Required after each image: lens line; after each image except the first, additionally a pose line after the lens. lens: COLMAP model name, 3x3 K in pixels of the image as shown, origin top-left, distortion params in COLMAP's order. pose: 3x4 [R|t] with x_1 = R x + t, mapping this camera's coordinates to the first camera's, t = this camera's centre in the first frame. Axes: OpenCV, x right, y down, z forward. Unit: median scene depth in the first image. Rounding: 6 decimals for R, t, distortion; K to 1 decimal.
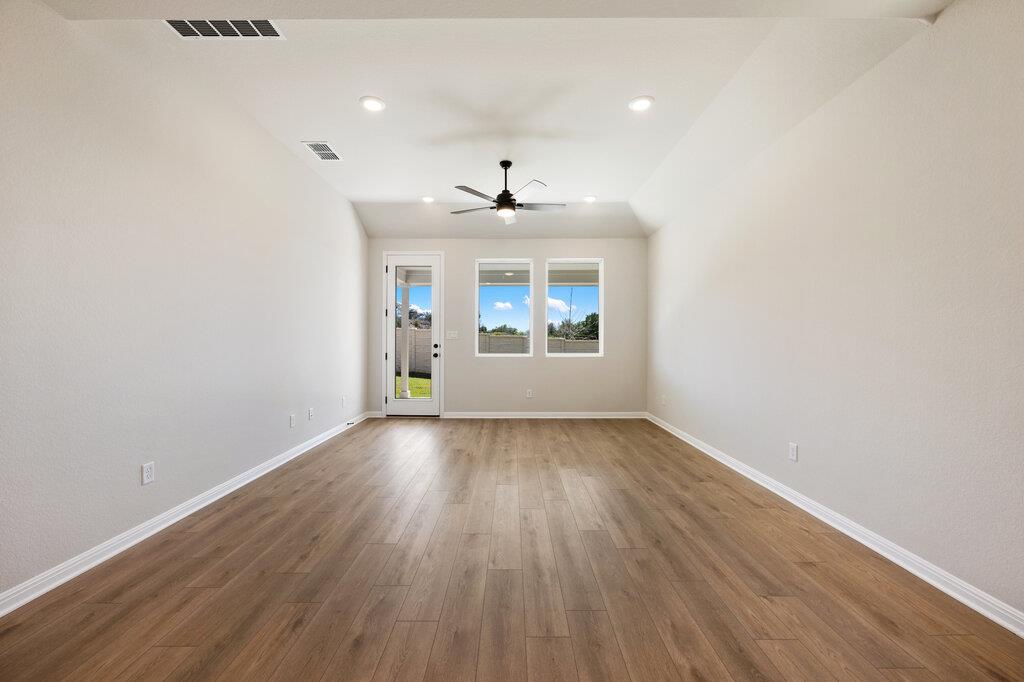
lens RADIAL K [[405.2, 0, 512.0], [0, 405.2, 341.0], [0, 0, 1]] dist [-0.000225, 0.000028]
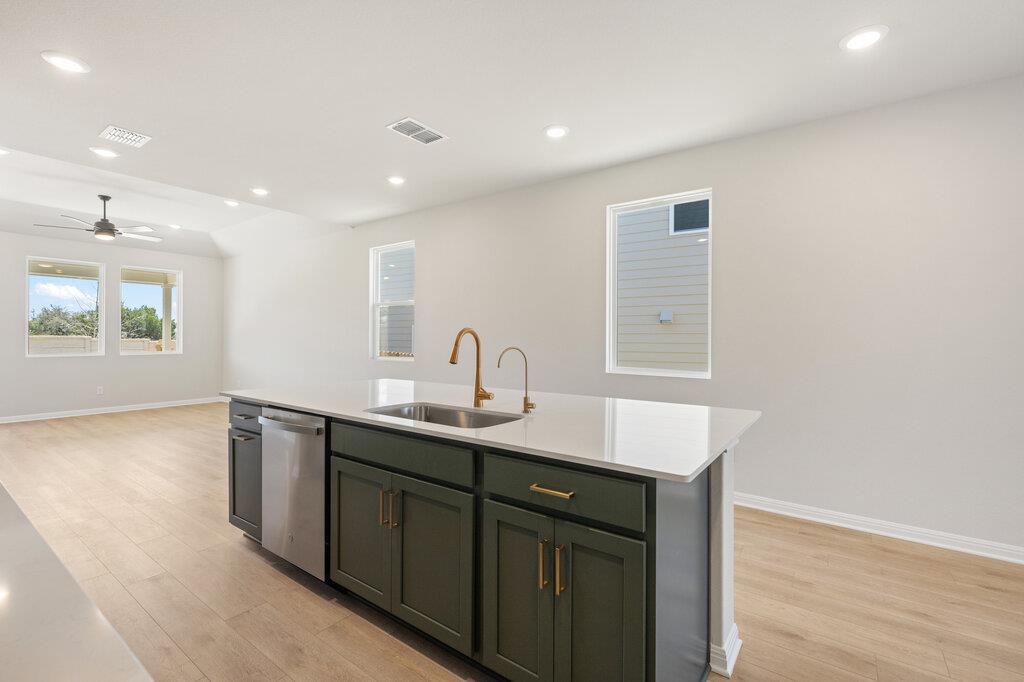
lens RADIAL K [[450.1, 0, 512.0], [0, 450.1, 341.0], [0, 0, 1]] dist [-0.000271, -0.000204]
pose [[0.589913, -0.003642, 0.807459, -0.300007], [-0.000201, 0.999989, 0.004657, -0.005355], [-0.807467, -0.002909, 0.589906, -0.619813]]
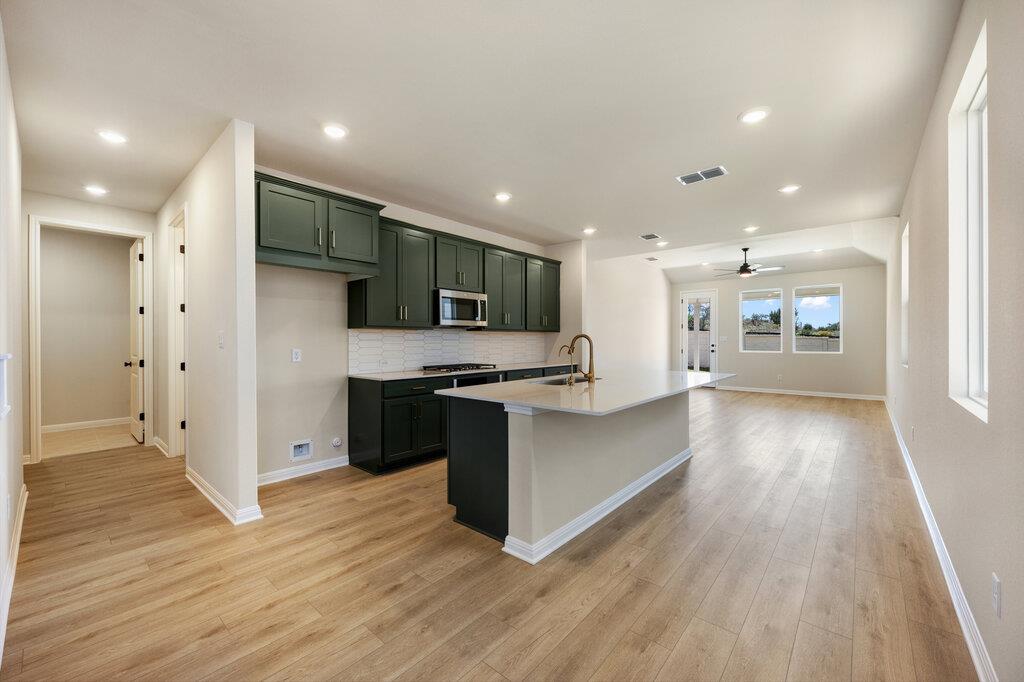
lens RADIAL K [[405.2, 0, 512.0], [0, 405.2, 341.0], [0, 0, 1]] dist [-0.000225, 0.000028]
pose [[0.754906, -0.001001, -0.655832, 0.310217], [0.000253, 0.999999, -0.001234, -0.004290], [0.655833, 0.000765, 0.754905, -0.878568]]
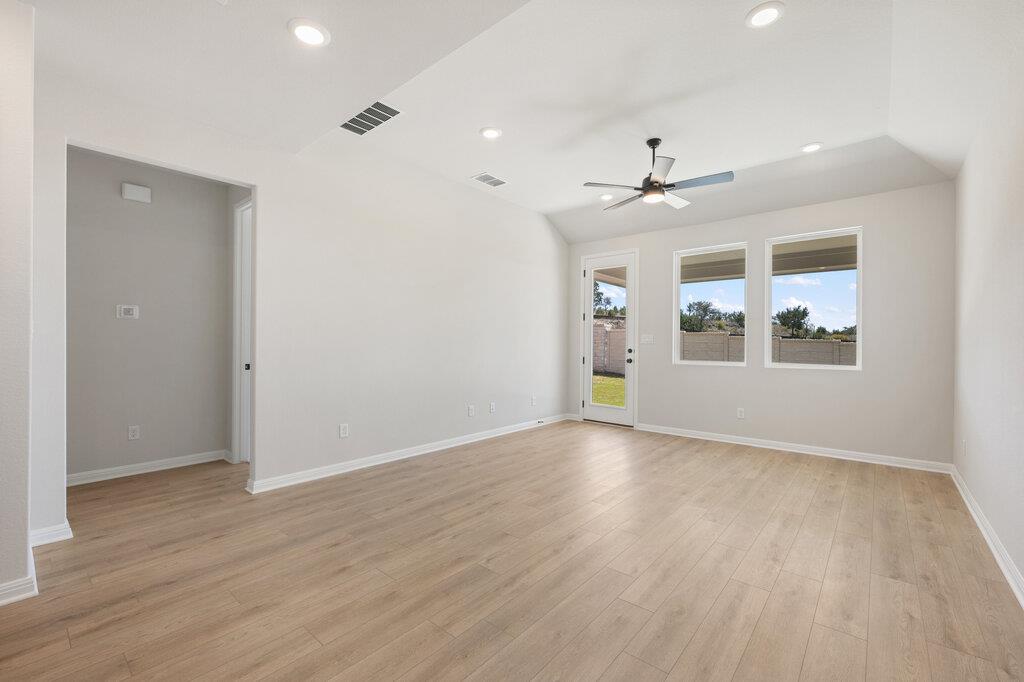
lens RADIAL K [[432.2, 0, 513.3], [0, 432.2, 343.9], [0, 0, 1]] dist [0.000754, -0.000077]
pose [[0.761145, 0.006113, -0.648553, 0.276549], [-0.007698, 0.999970, 0.000391, -0.002091], [0.648536, 0.004695, 0.761169, 0.077432]]
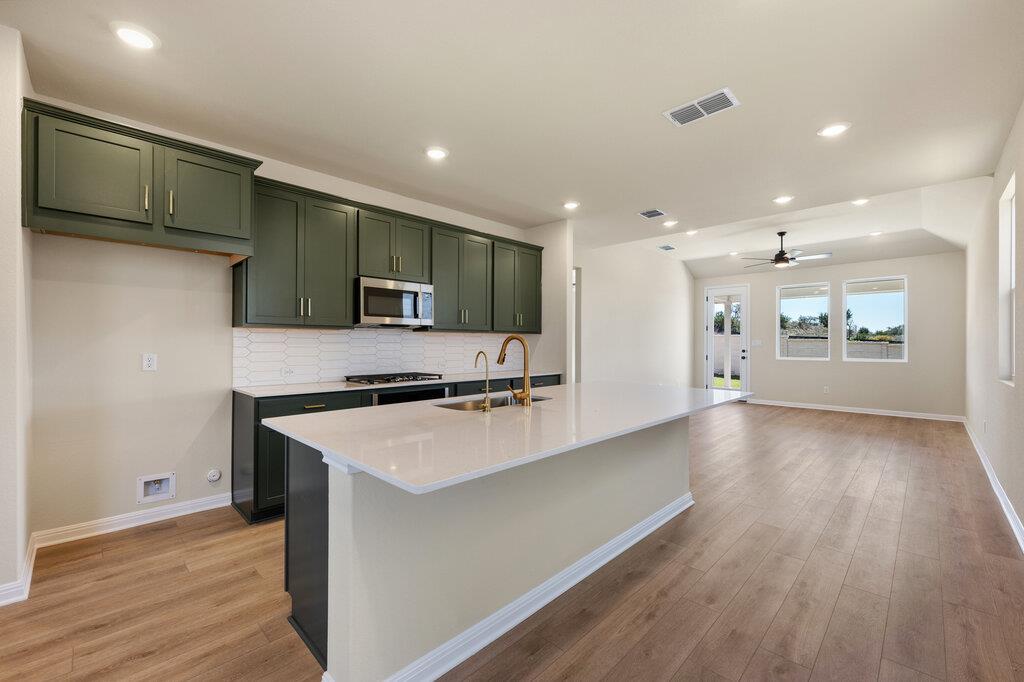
lens RADIAL K [[424.3, 0, 510.8], [0, 424.3, 341.7], [0, 0, 1]] dist [-0.000125, -0.000132]
pose [[0.711922, -0.001759, -0.702256, 0.295733], [-0.005157, 0.999957, -0.007733, -0.004928], [0.702239, 0.009127, 0.711883, -0.668111]]
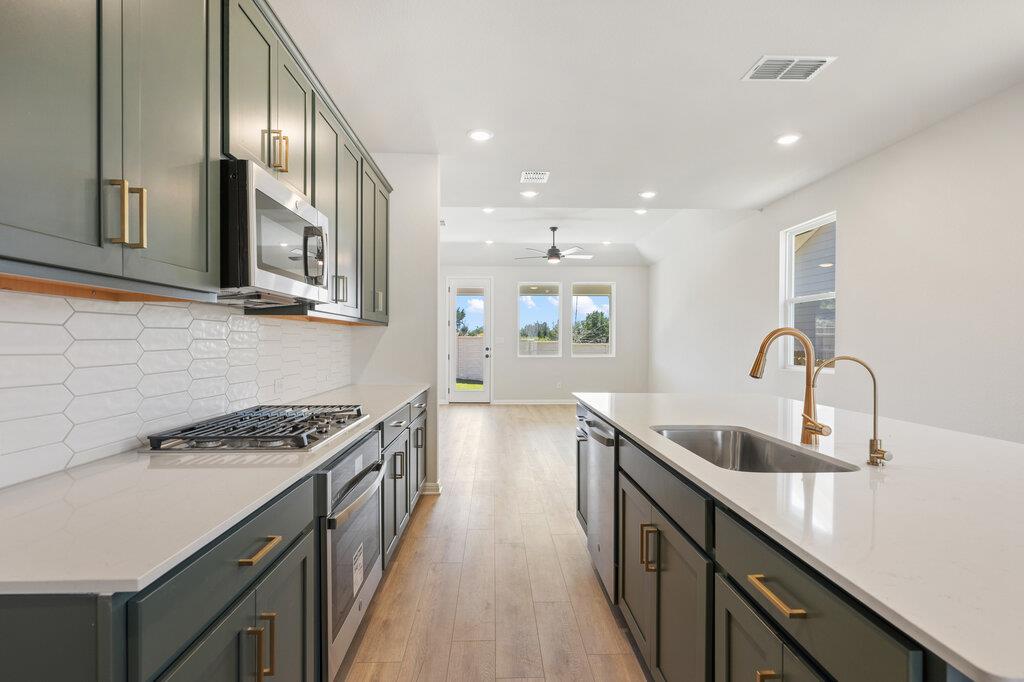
lens RADIAL K [[497.3, 0, 511.7], [0, 497.3, 346.1], [0, 0, 1]] dist [0.000393, 0.000034]
pose [[0.999361, 0.000614, 0.035730, -0.182876], [-0.000792, 0.999987, 0.004966, -0.005316], [-0.035726, -0.004991, 0.999349, -0.653690]]
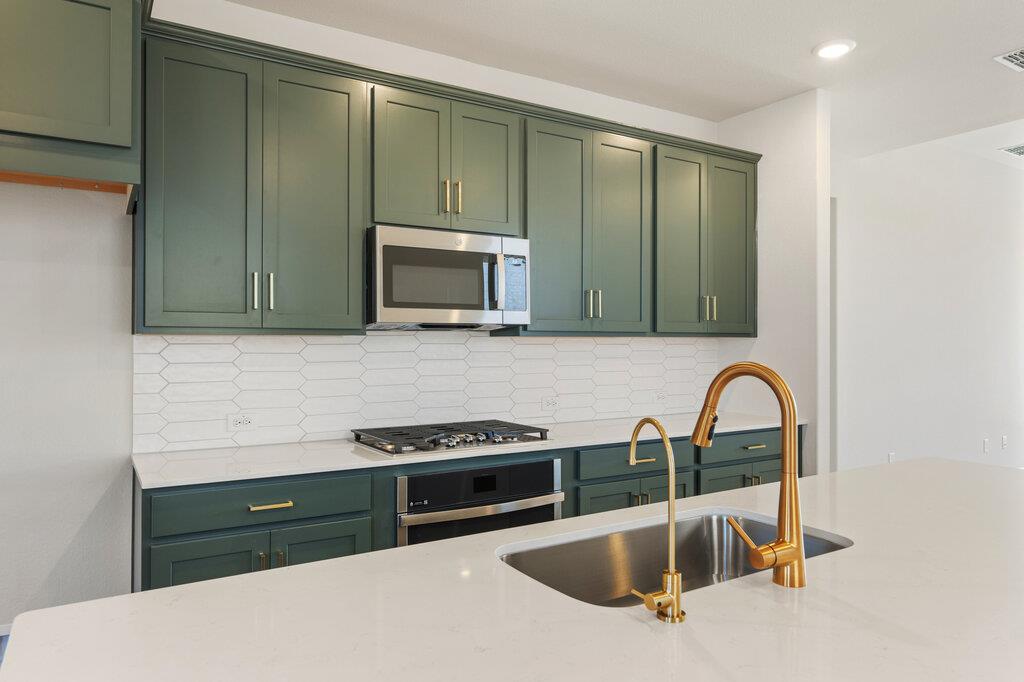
lens RADIAL K [[682.7, 0, 512.0], [0, 682.7, 341.0], [0, 0, 1]] dist [0.003317, 0.001305]
pose [[0.533411, -0.004588, -0.845844, 0.150455], [-0.002536, 0.999972, -0.007023, -0.020347], [0.845852, 0.005892, 0.533385, -0.550371]]
